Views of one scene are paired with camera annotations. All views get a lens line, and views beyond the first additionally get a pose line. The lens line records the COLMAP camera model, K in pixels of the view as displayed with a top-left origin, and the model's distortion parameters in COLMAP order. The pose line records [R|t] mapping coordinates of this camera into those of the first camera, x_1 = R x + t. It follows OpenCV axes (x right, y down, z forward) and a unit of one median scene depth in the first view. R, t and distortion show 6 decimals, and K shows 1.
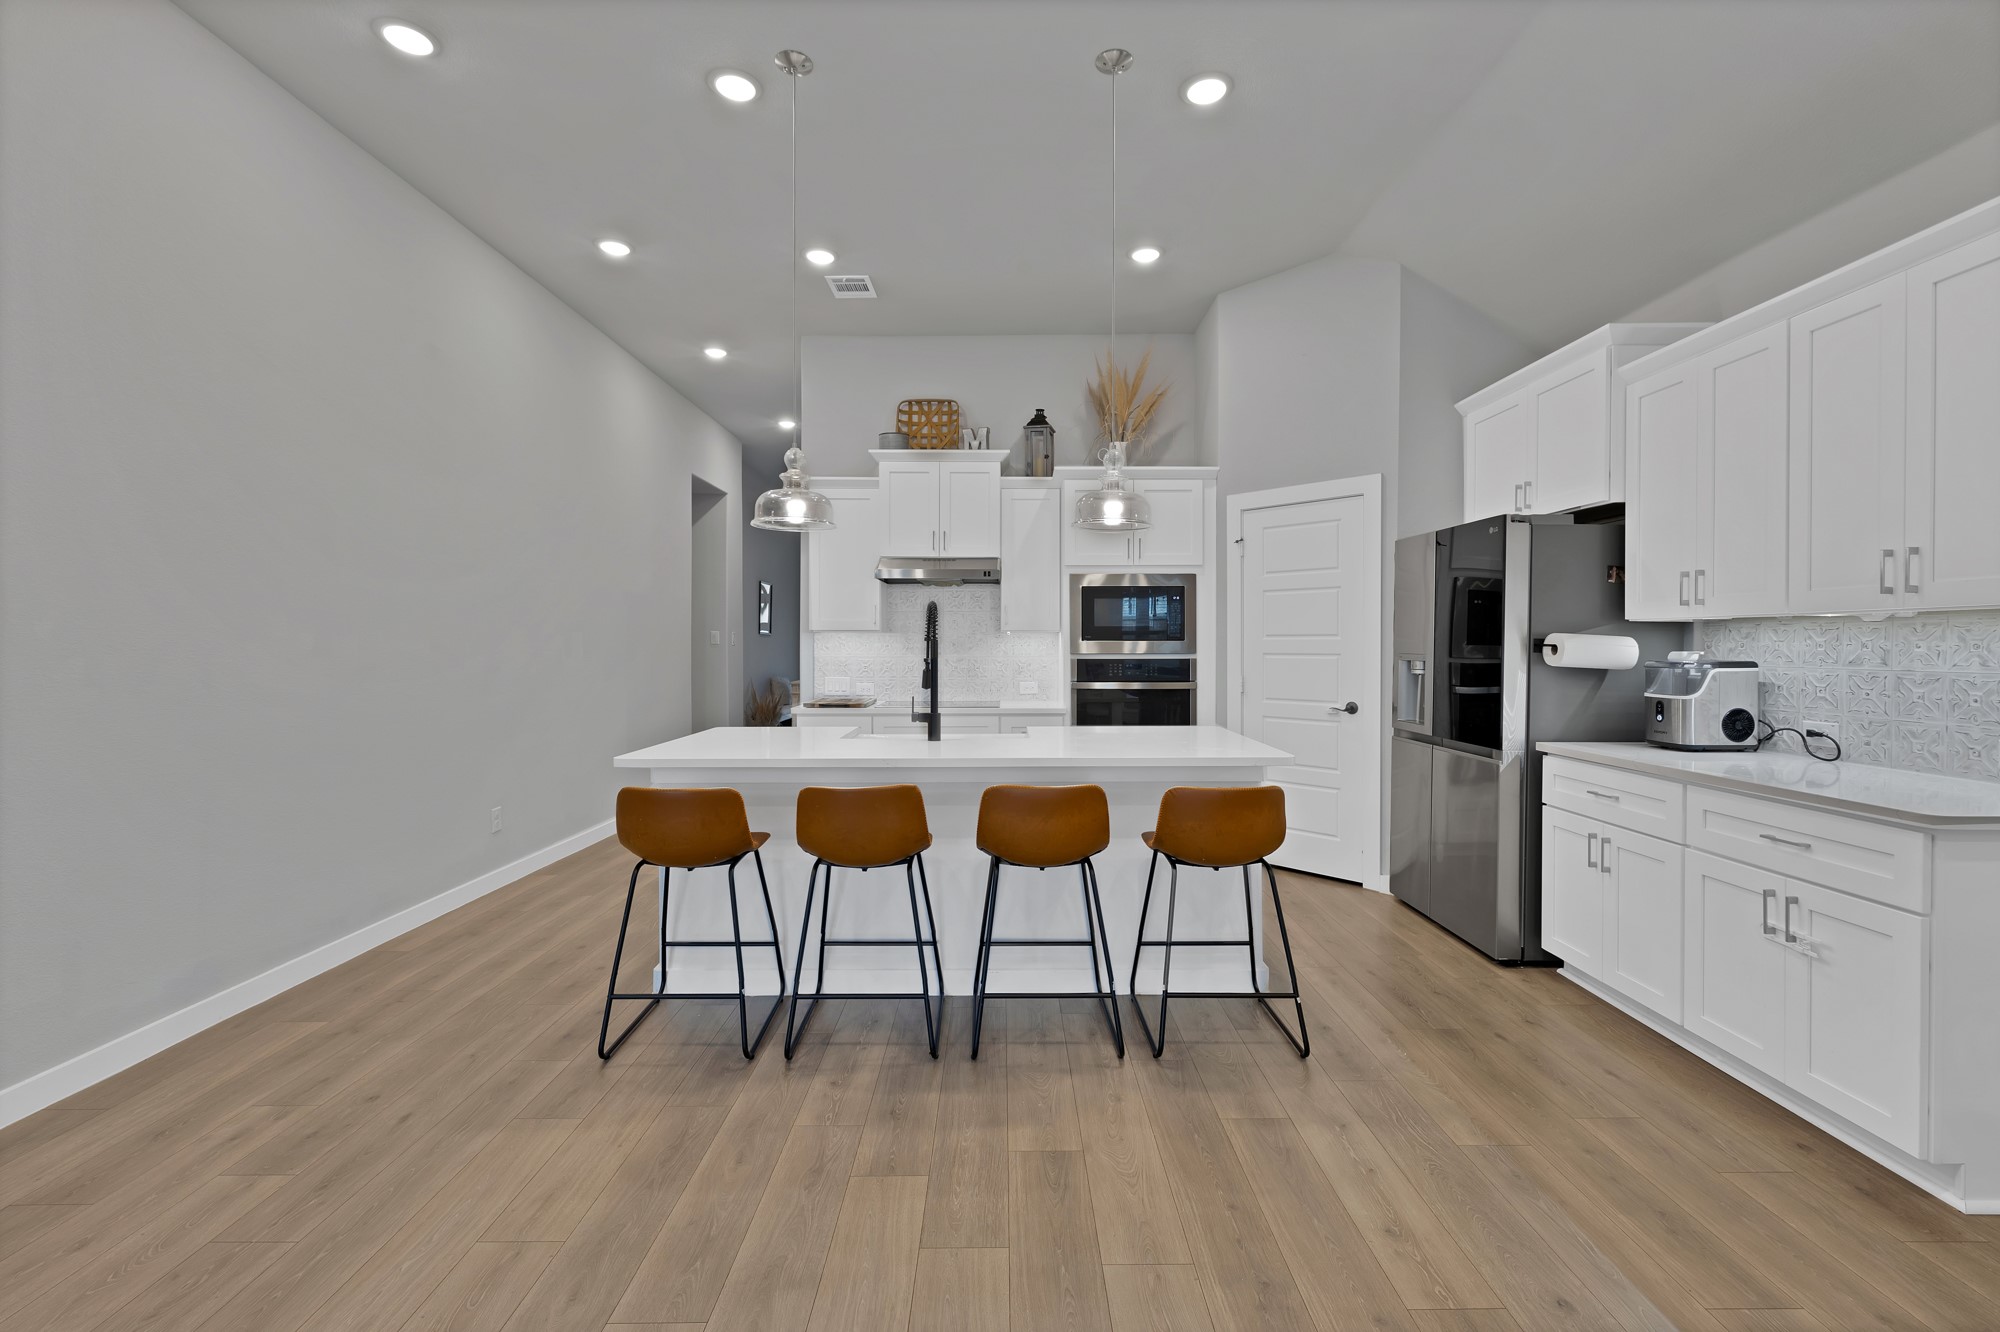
lens RADIAL K [[867.4, 0, 1007.8], [0, 867.4, 657.7], [0, 0, 1]] dist [-0.000250, 0.000950]
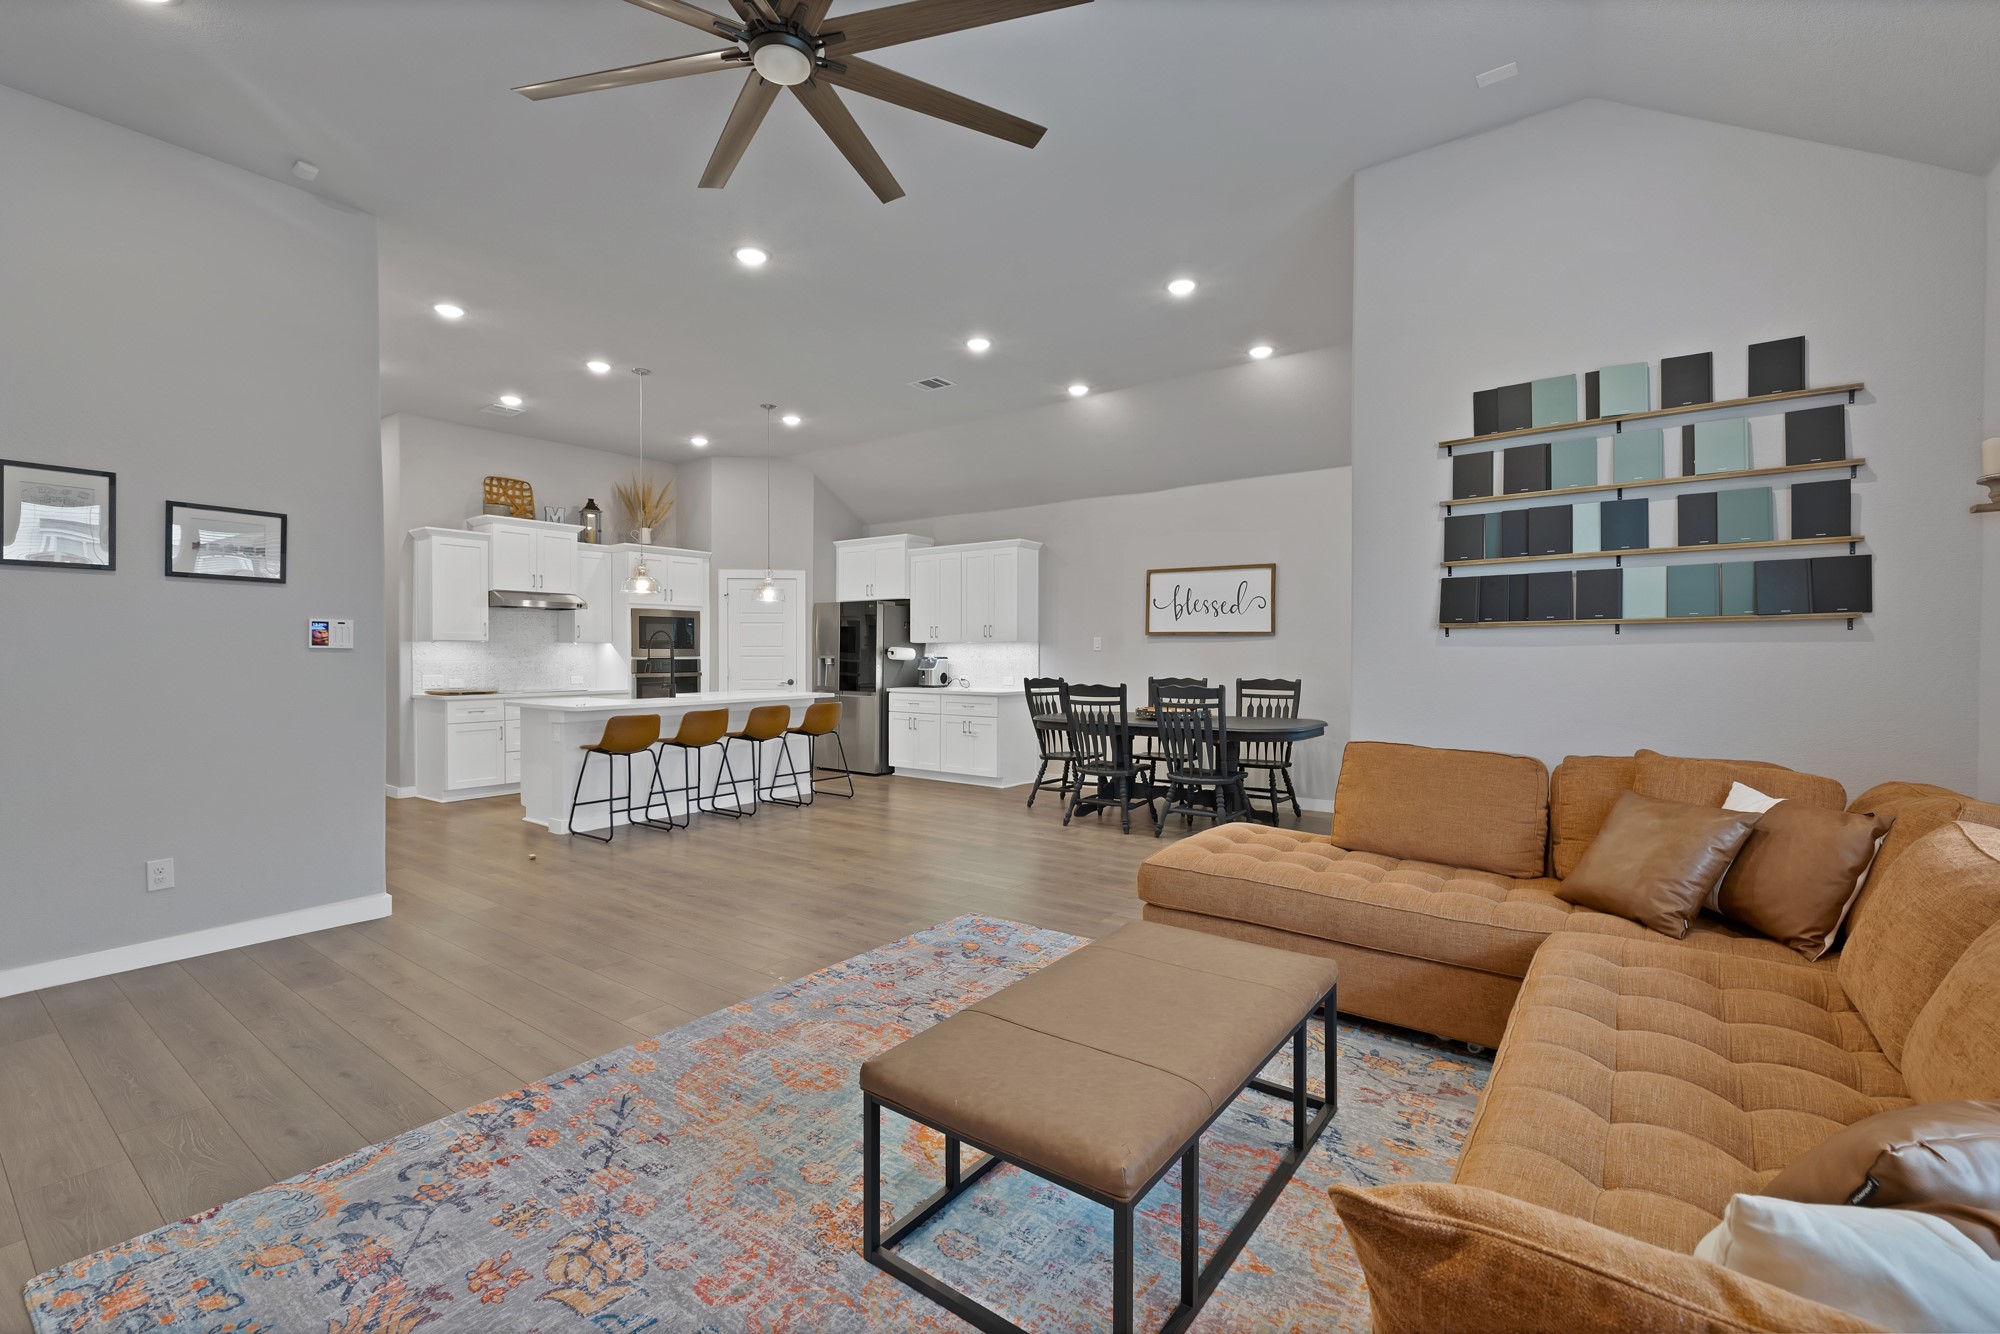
lens RADIAL K [[867.4, 0, 994.6], [0, 867.4, 662.4], [0, 0, 1]] dist [-0.000250, 0.000950]
pose [[0.603052, -0.006720, 0.797674, -0.839858], [0.011140, 0.999938, 0.000001, 0.014442], [-0.797624, 0.008886, 0.603089, -0.555272]]
